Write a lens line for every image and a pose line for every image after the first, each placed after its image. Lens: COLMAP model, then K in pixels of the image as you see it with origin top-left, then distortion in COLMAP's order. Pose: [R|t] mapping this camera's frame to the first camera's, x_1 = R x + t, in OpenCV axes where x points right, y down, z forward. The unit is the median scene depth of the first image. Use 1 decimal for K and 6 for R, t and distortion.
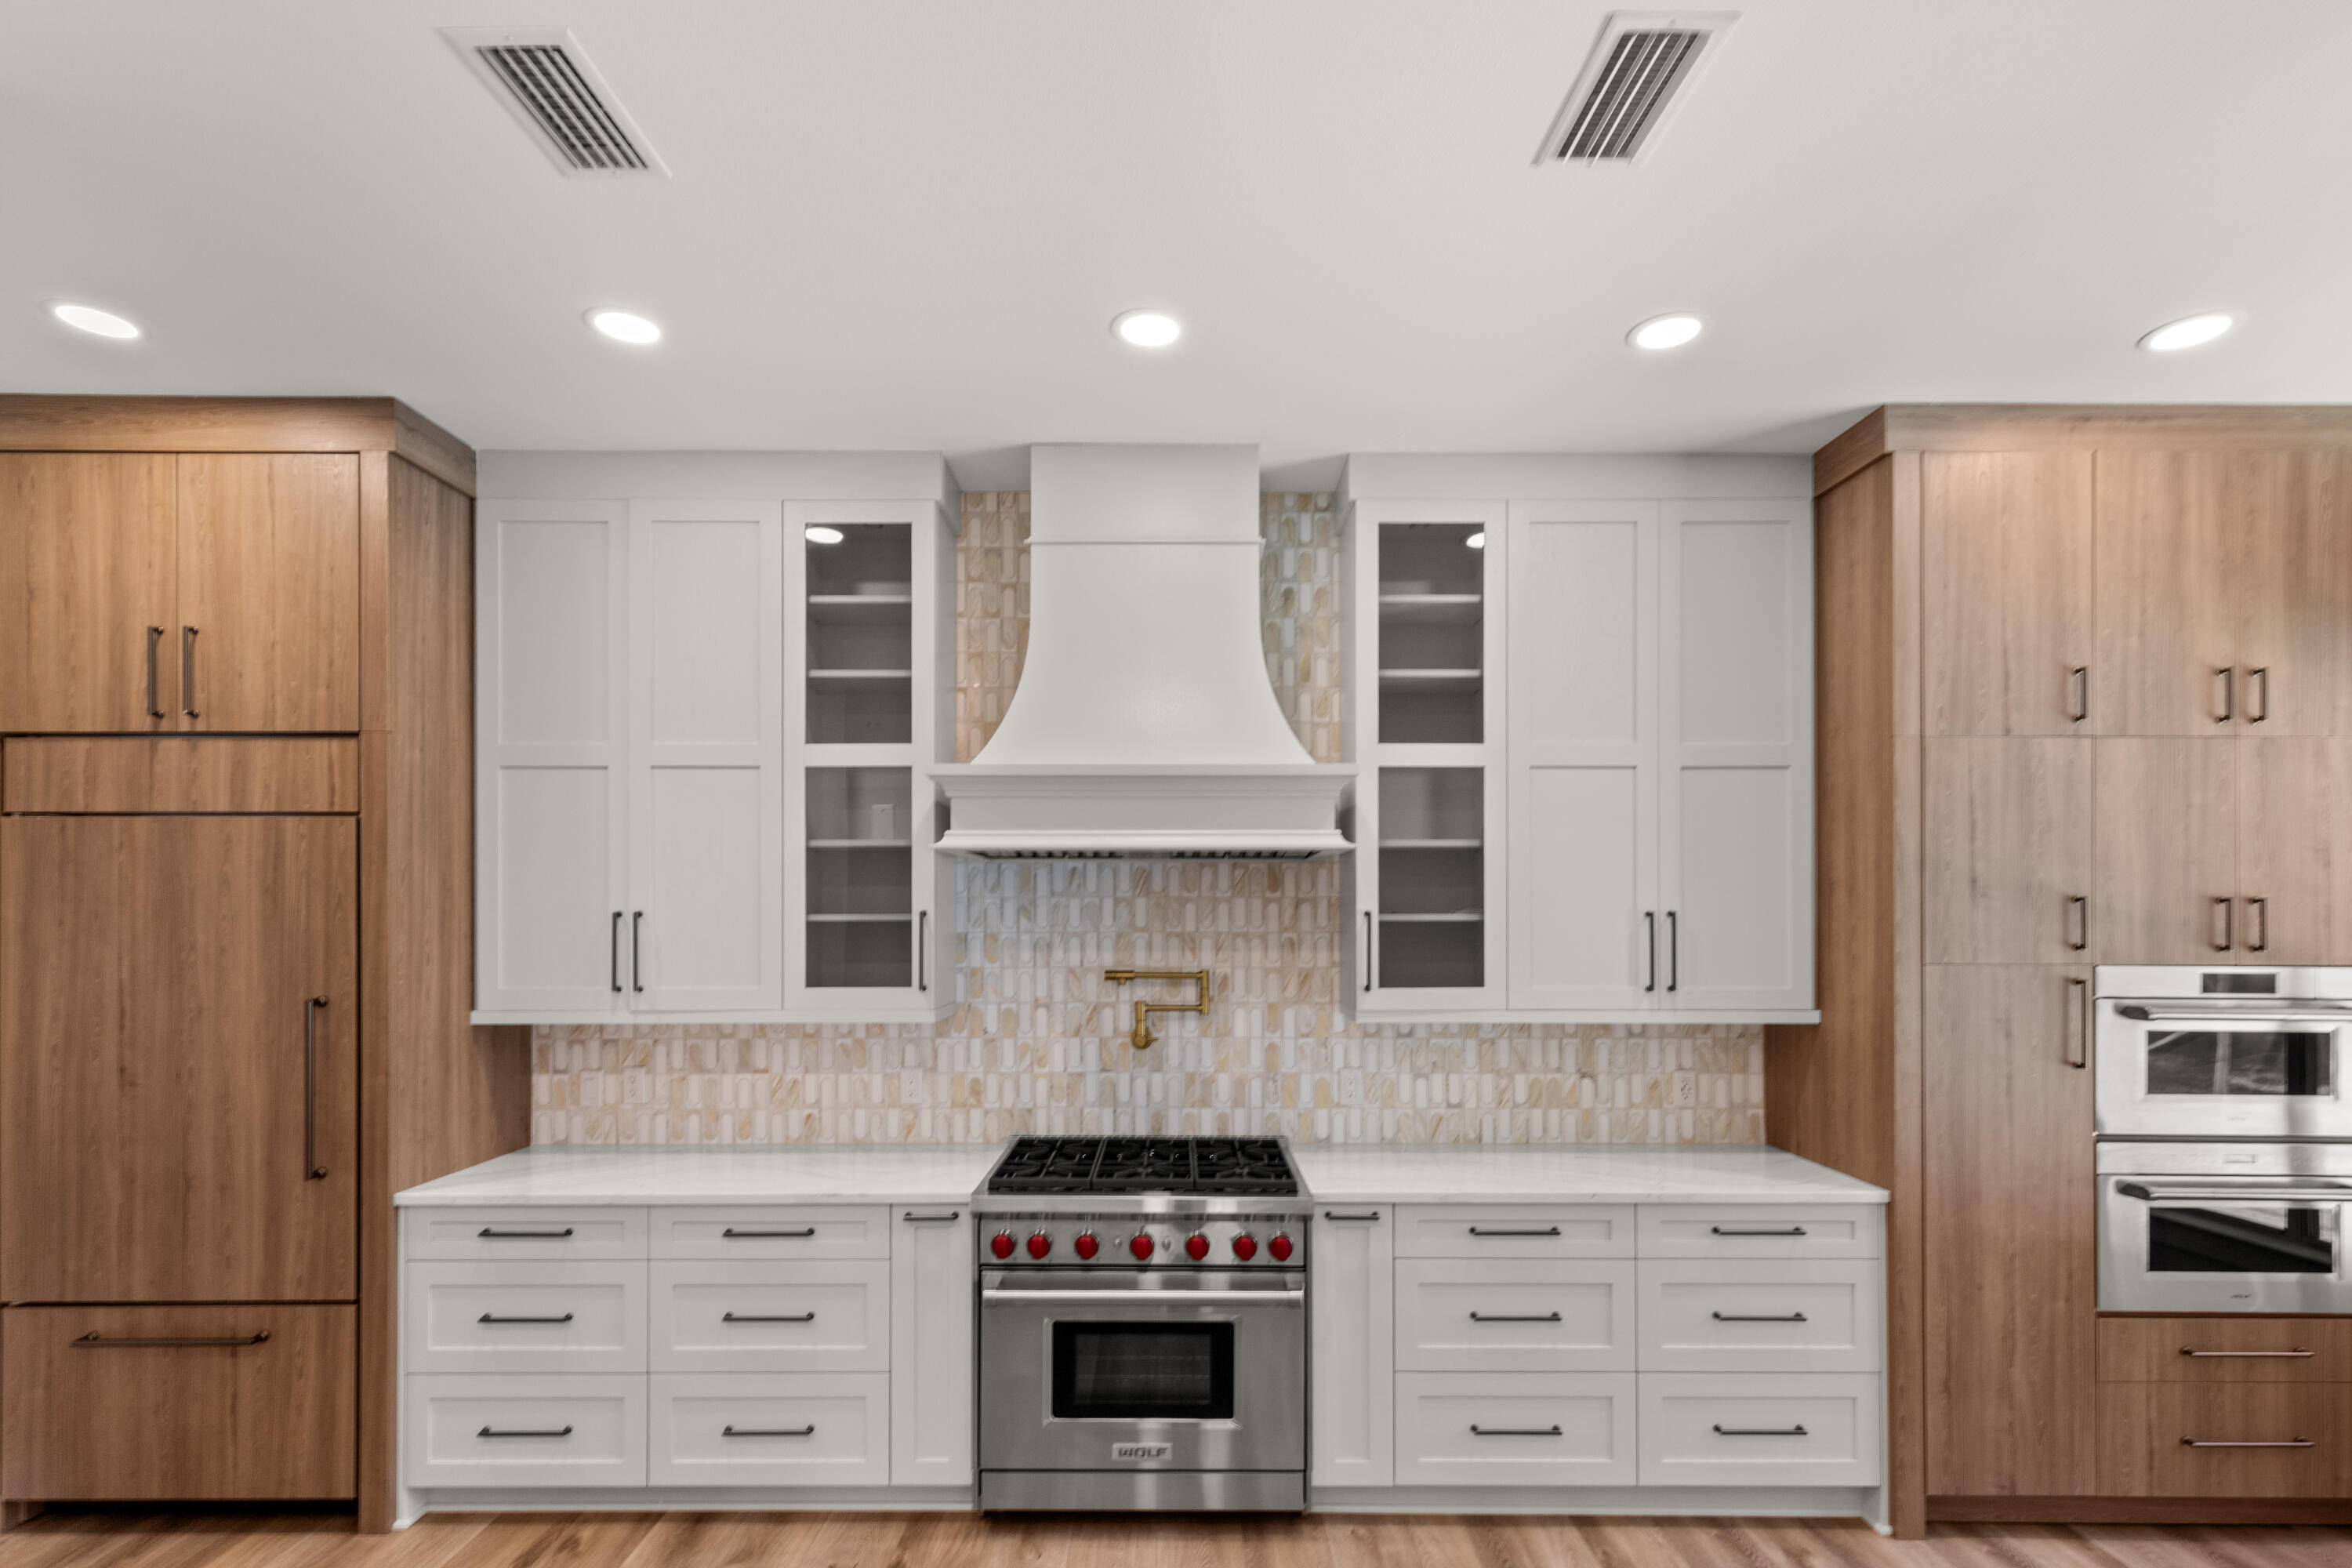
lens RADIAL K [[1114.6, 0, 1182.2], [0, 1114.6, 914.6], [0, 0, 1]] dist [0.004676, -0.000587]
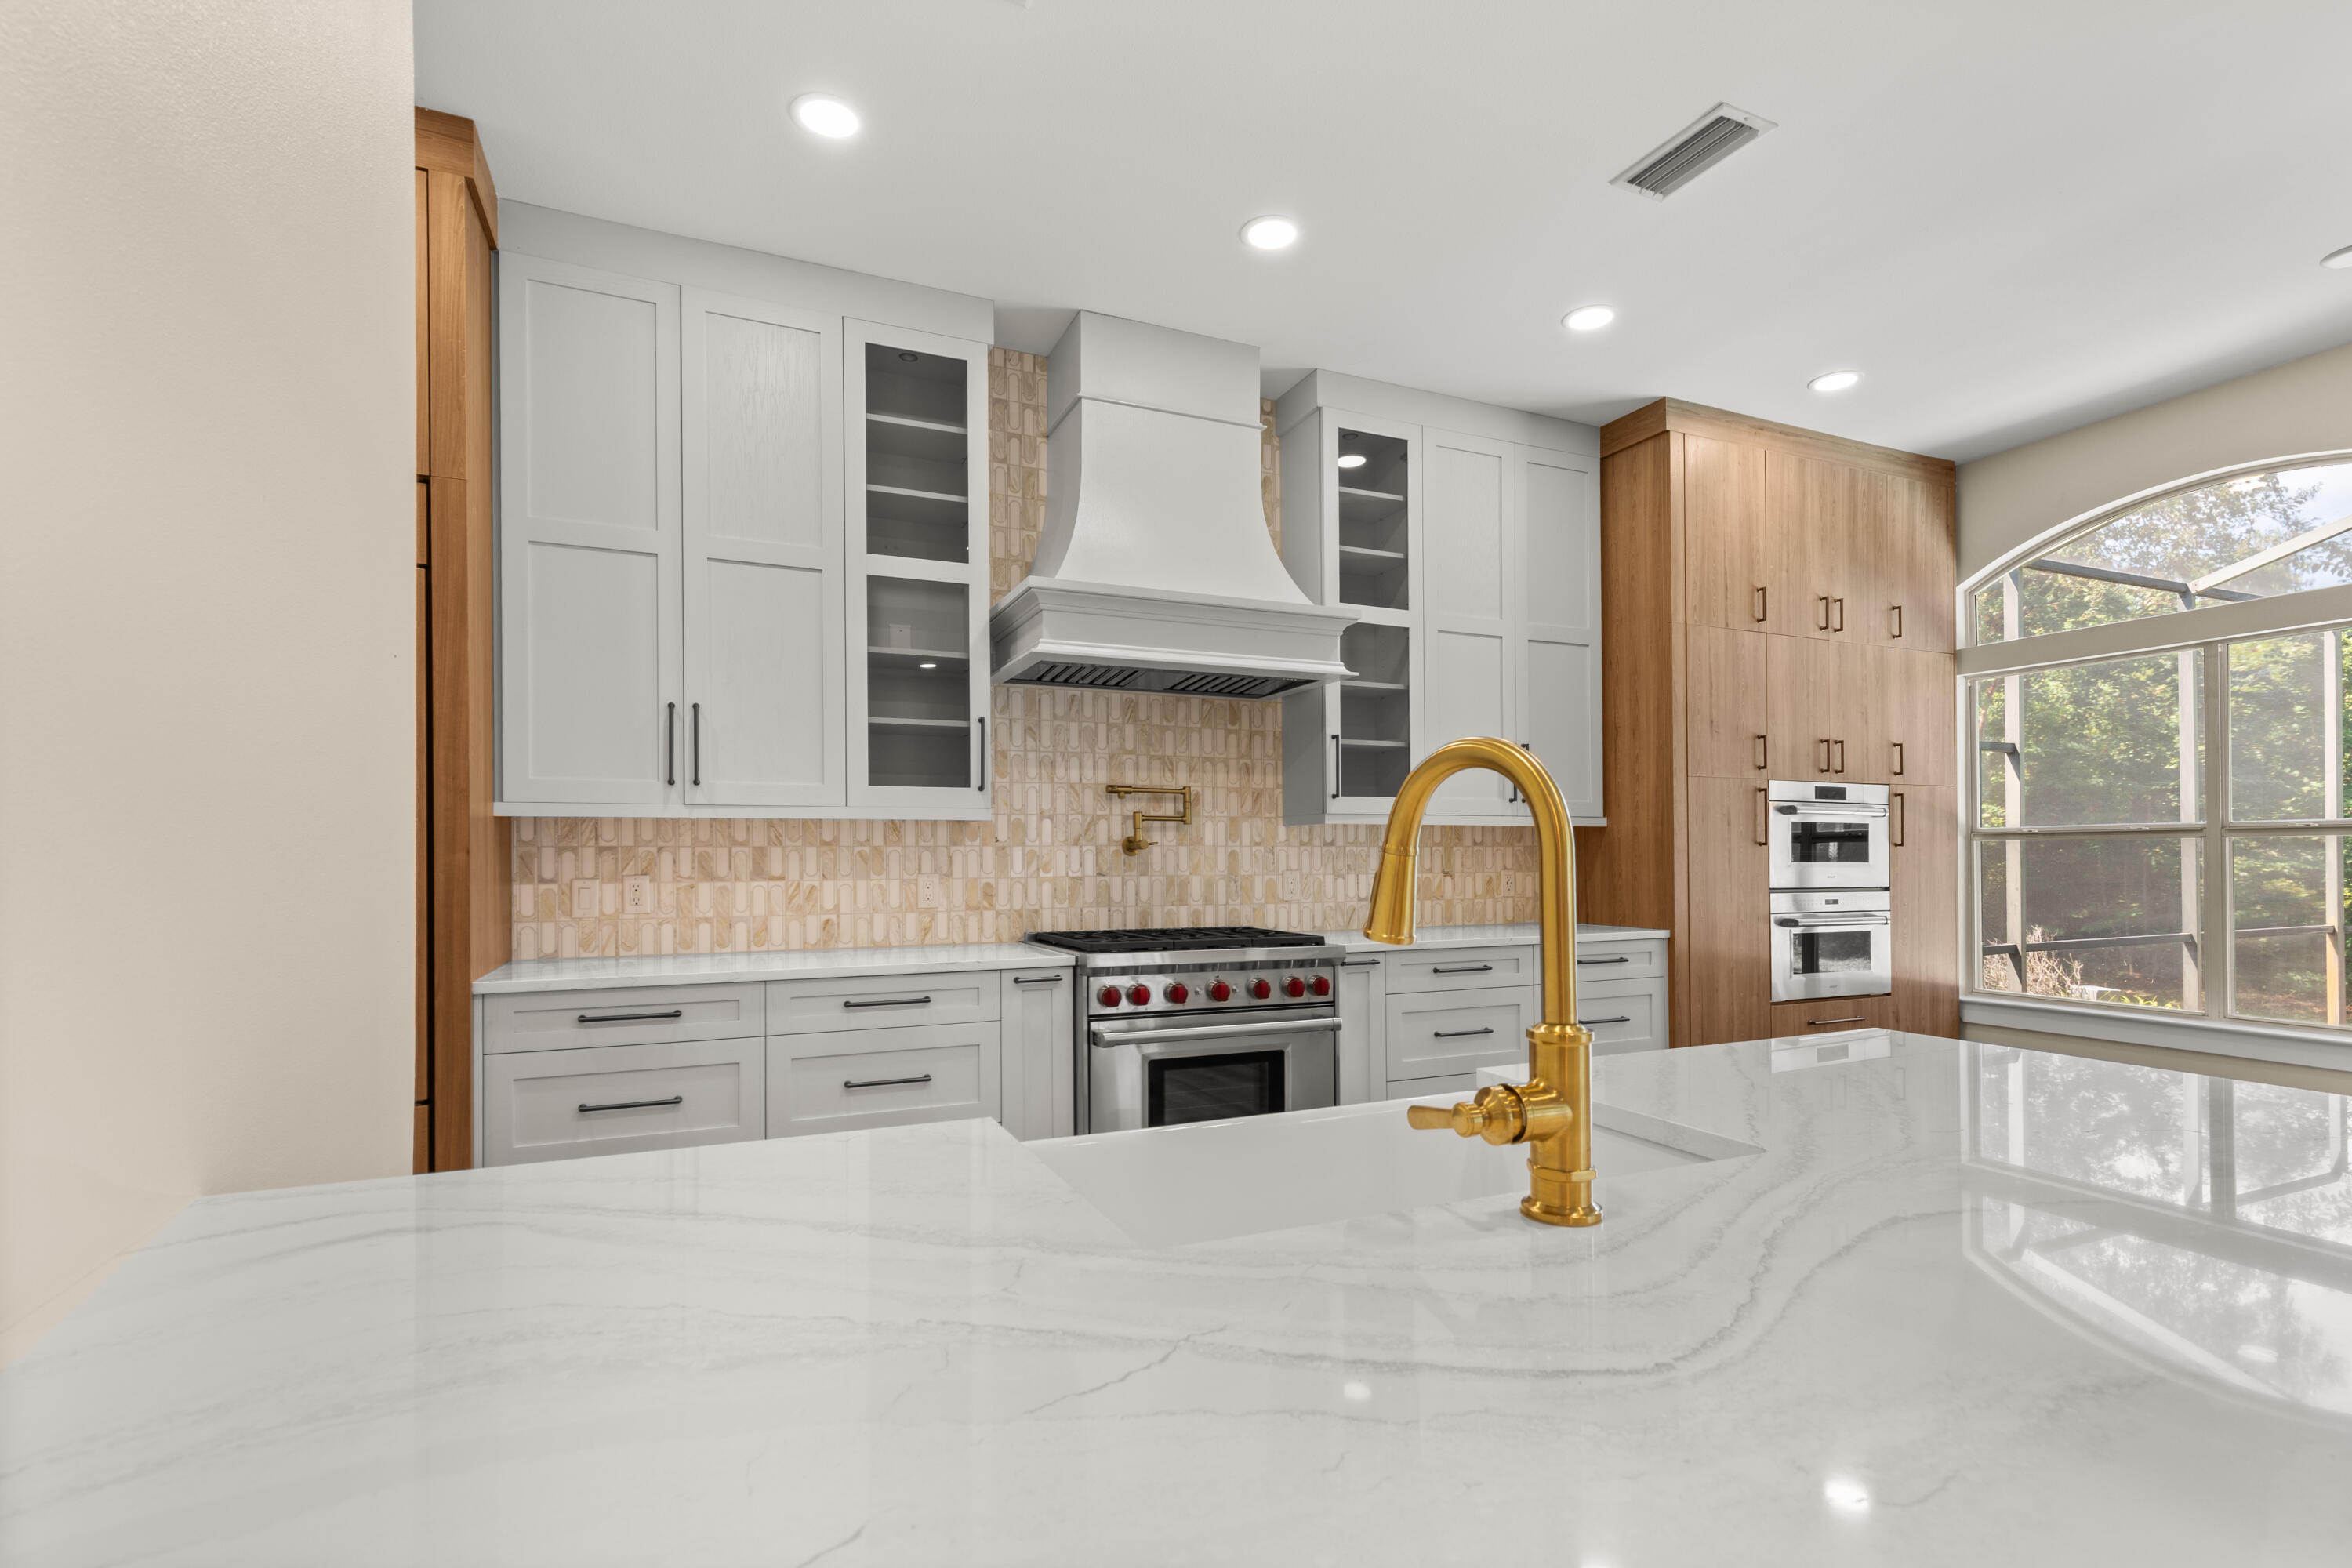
lens RADIAL K [[1091.5, 0, 1179.8], [0, 1091.5, 857.1], [0, 0, 1]] dist [0.010472, -0.000250]
pose [[0.914817, -0.001453, 0.403865, -0.493000], [0.003039, 0.999990, -0.003286, 0.139434], [-0.403856, 0.004233, 0.914813, -0.058520]]
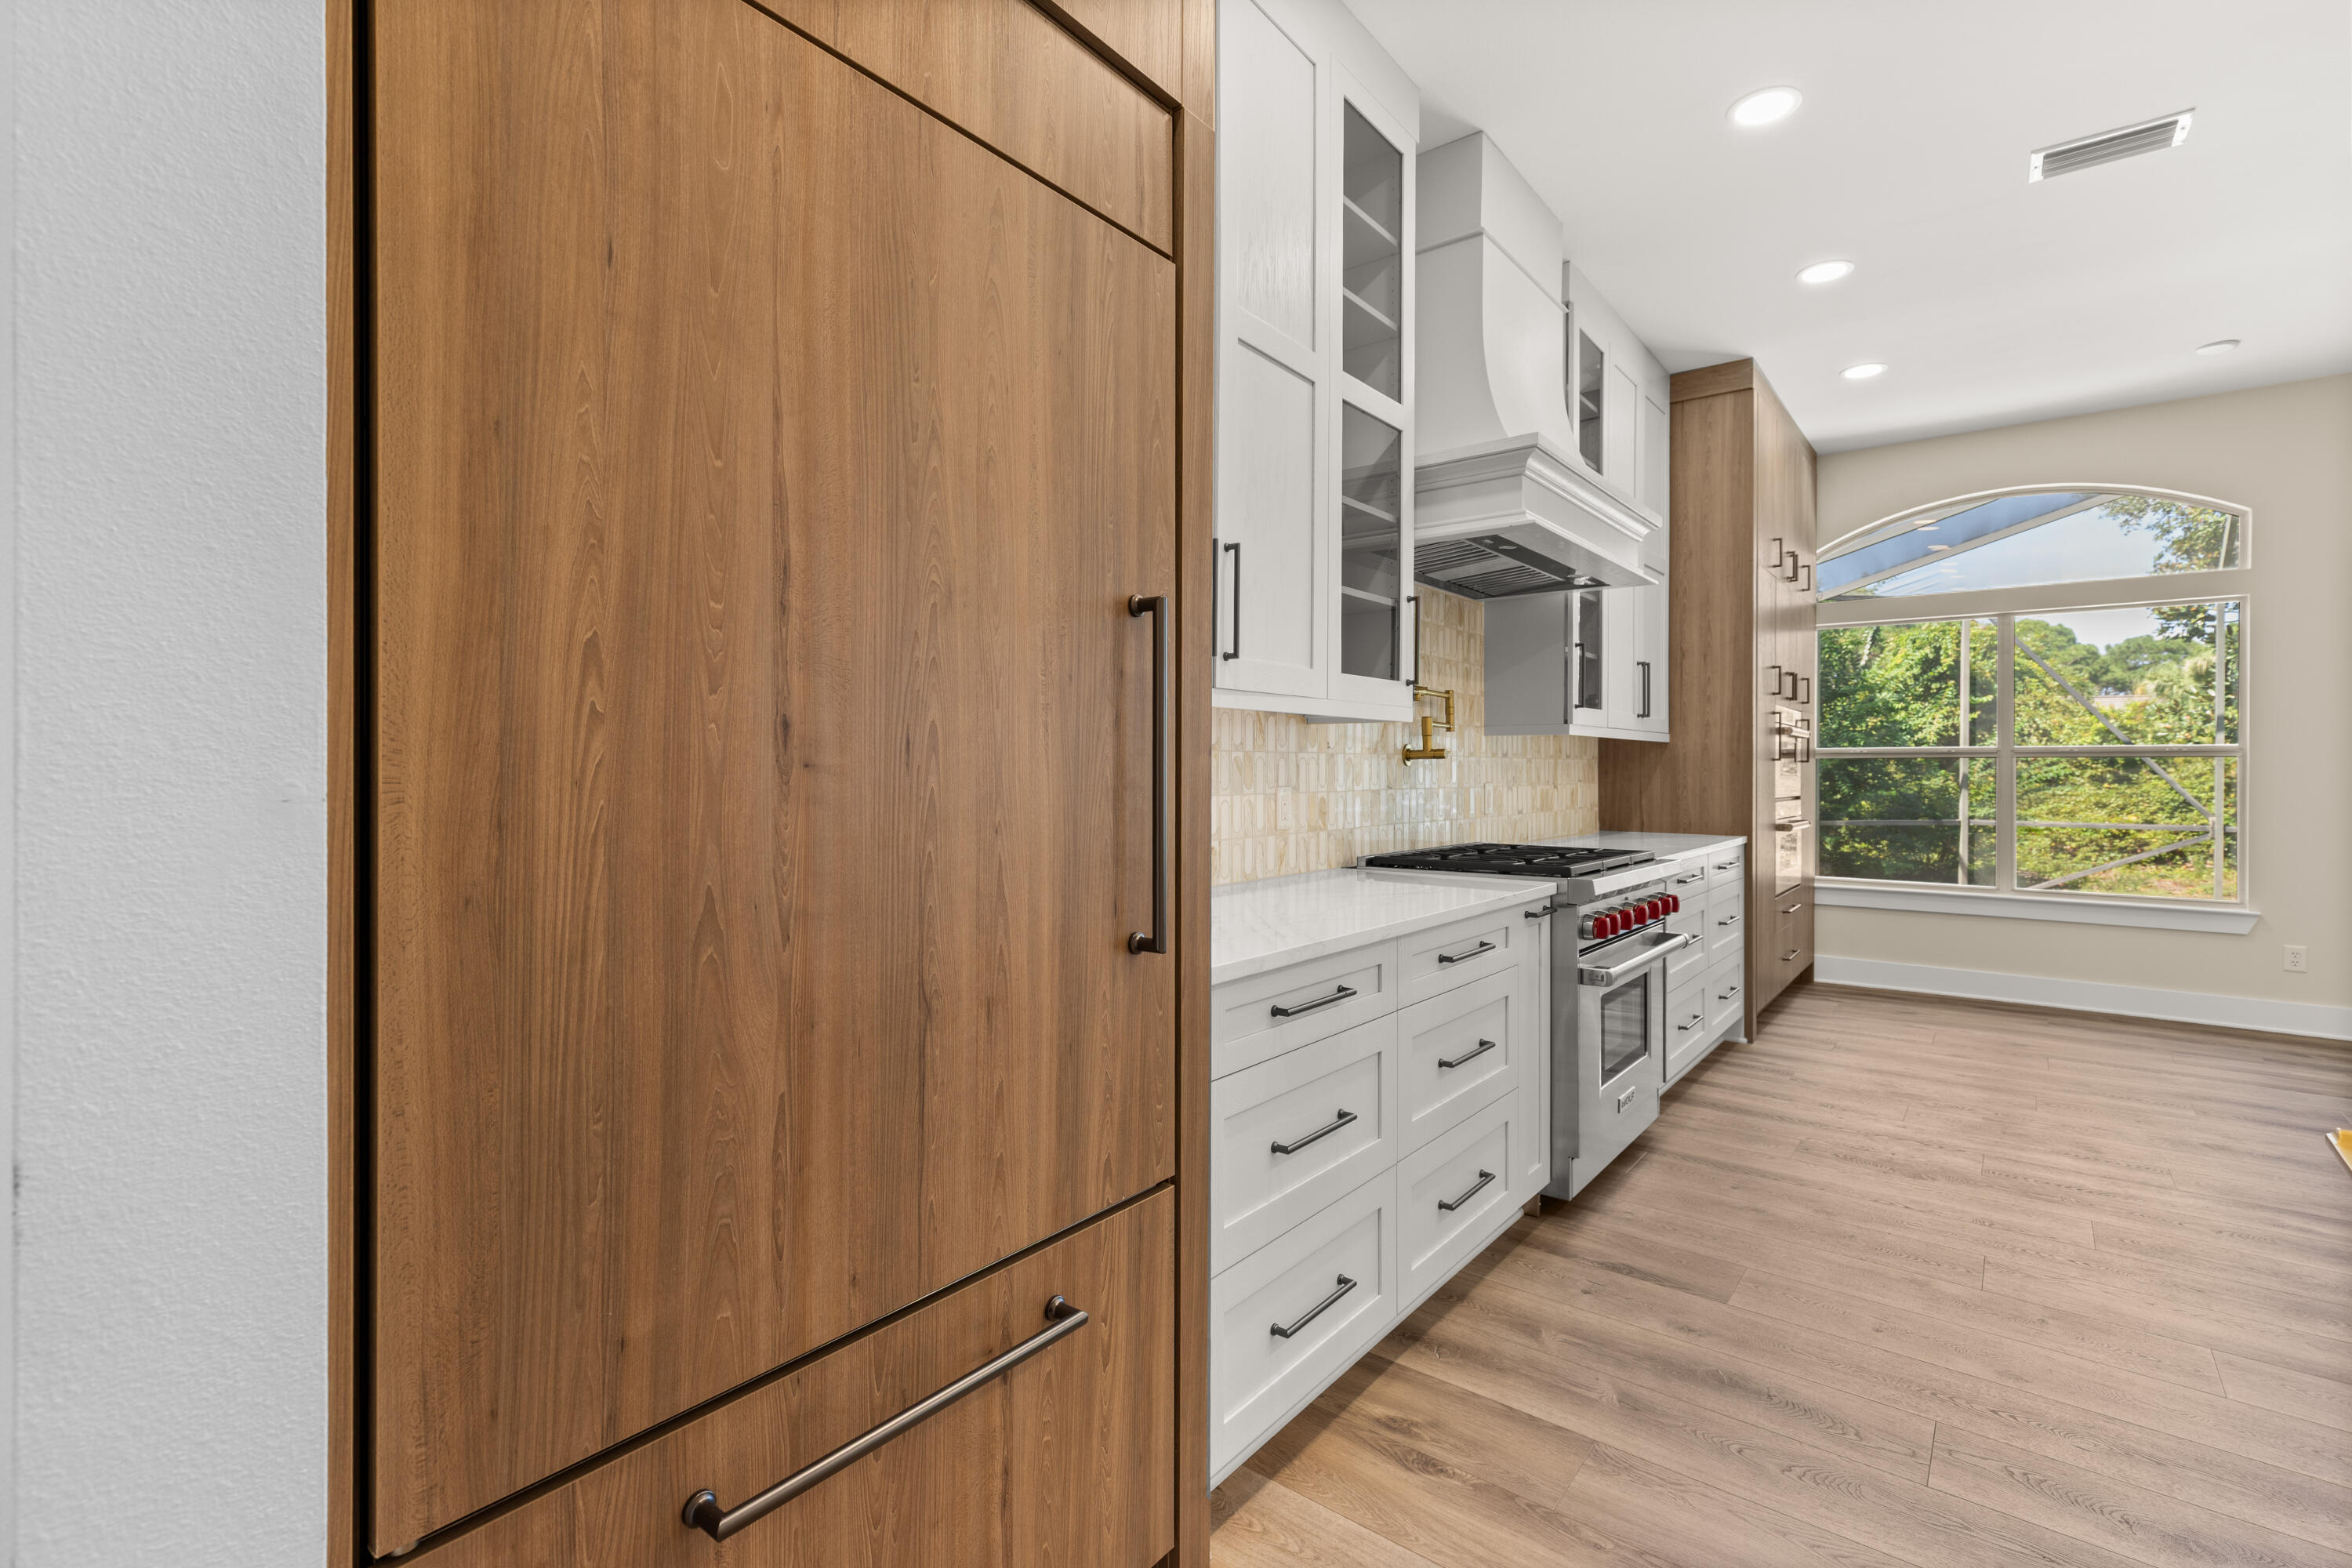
lens RADIAL K [[1068.5, 0, 1145.8], [0, 1068.5, 776.5], [0, 0, 1]] dist [0.002650, -0.000194]
pose [[0.628559, -0.001916, 0.777760, -1.045402], [-0.002474, 0.999987, 0.004463, 0.140017], [-0.777758, -0.004730, 0.628546, 0.631913]]
